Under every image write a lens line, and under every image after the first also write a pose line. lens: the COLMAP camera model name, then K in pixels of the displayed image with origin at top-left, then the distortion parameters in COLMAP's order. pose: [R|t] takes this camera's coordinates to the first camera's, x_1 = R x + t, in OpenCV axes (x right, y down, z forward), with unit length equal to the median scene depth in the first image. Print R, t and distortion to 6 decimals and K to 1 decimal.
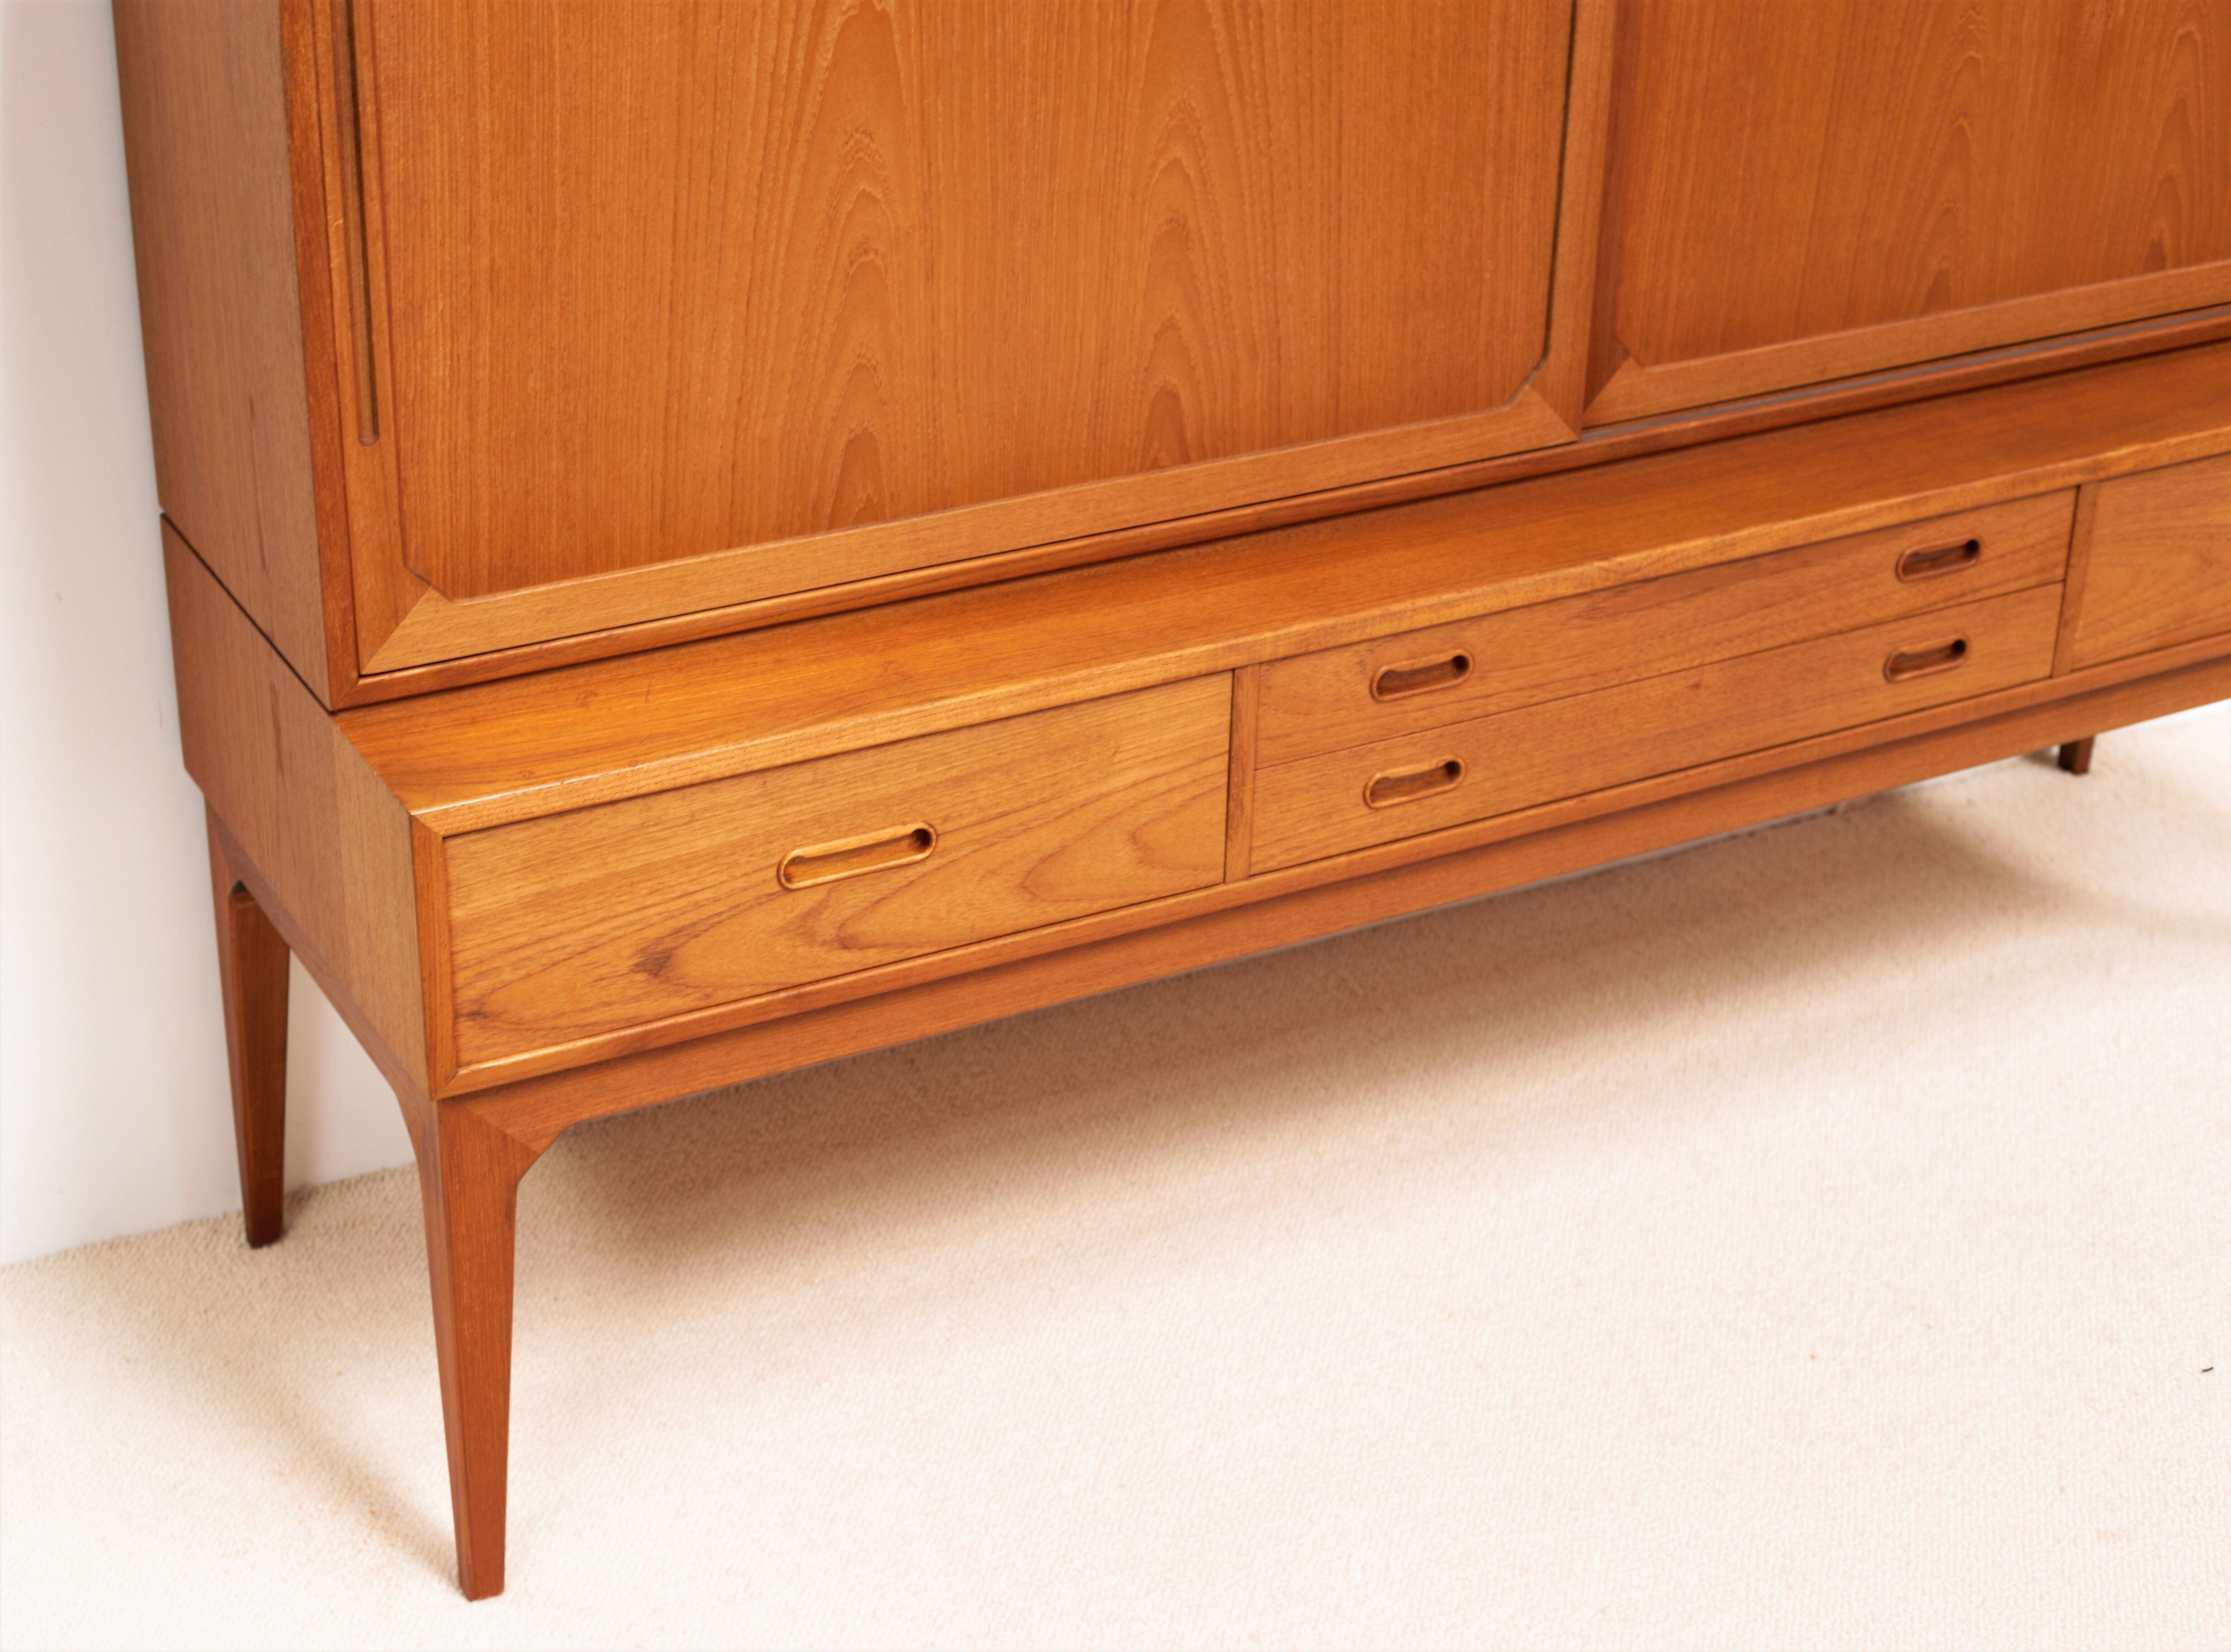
lens RADIAL K [[3673.2, 0, 989.1], [0, 3673.2, 821.3], [0, 0, 1]] dist [-0.101991, -0.084824]
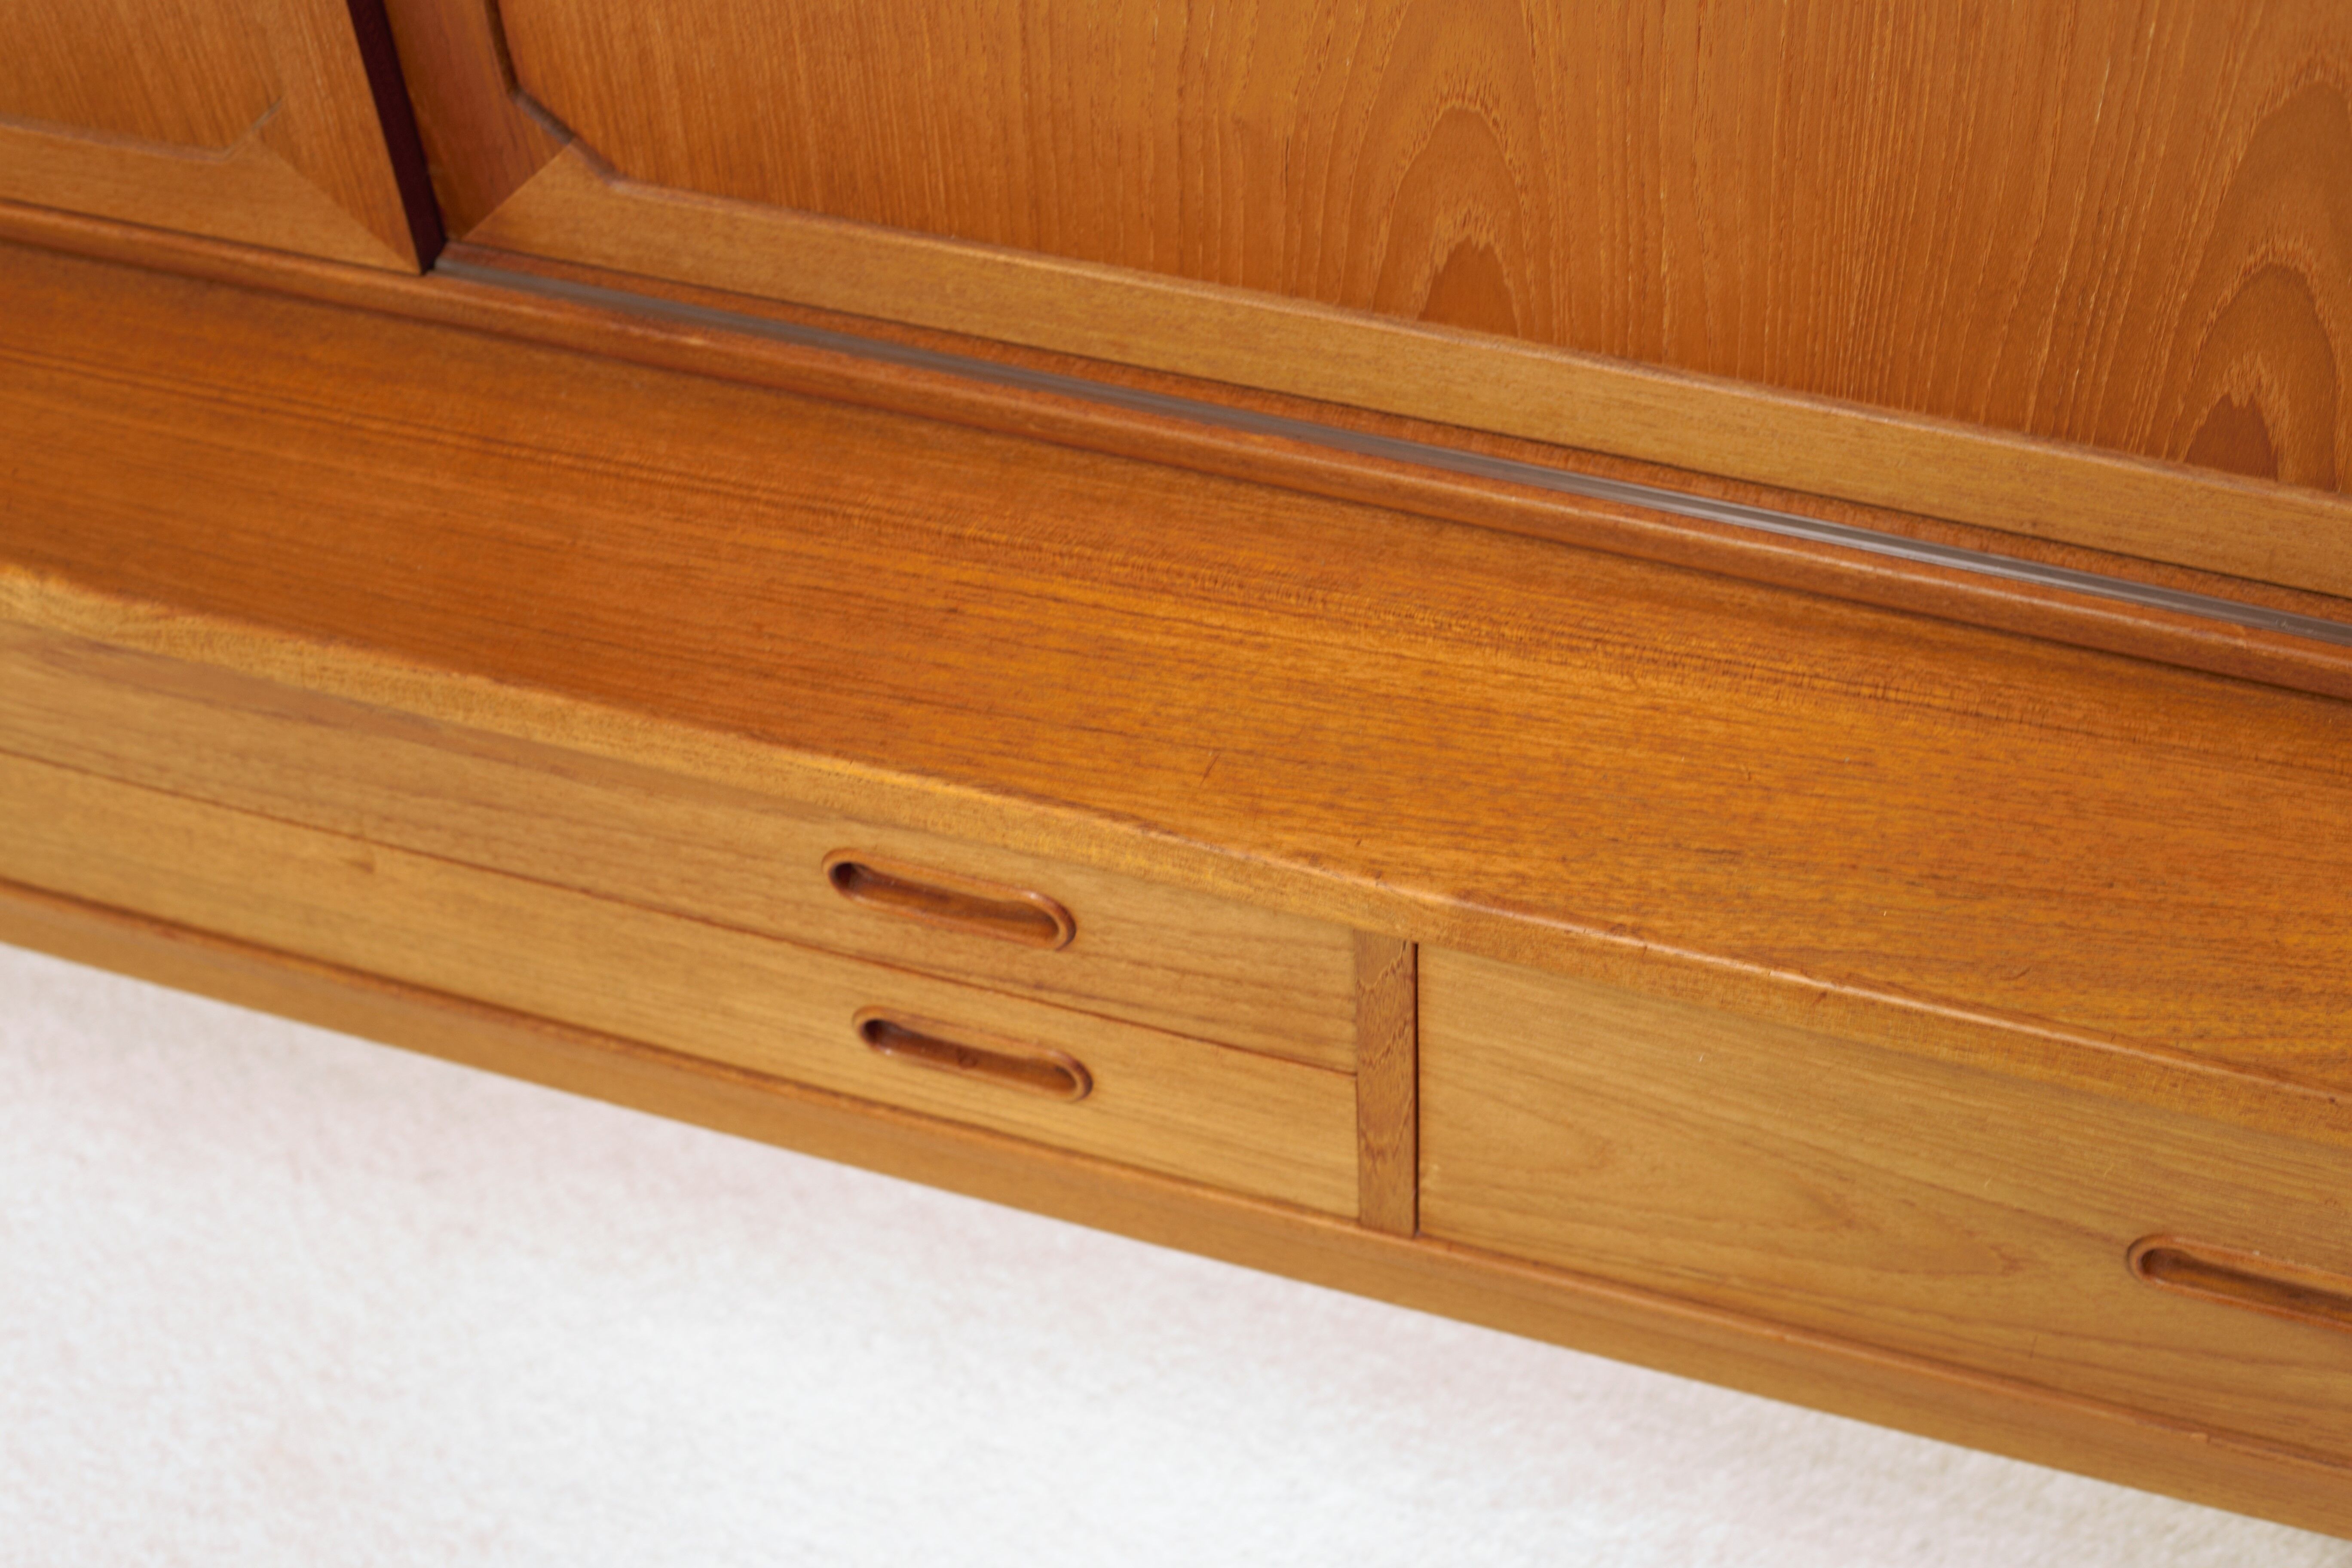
lens RADIAL K [[3480.9, 0, 1169.6], [0, 3480.9, 727.2], [0, 0, 1]] dist [-0.096768, -0.167869]
pose [[0.690409, 0.514120, -0.508937, 0.530733], [-0.275081, 0.837243, 0.472604, -0.320554], [0.669079, -0.186291, 0.719465, 0.823675]]
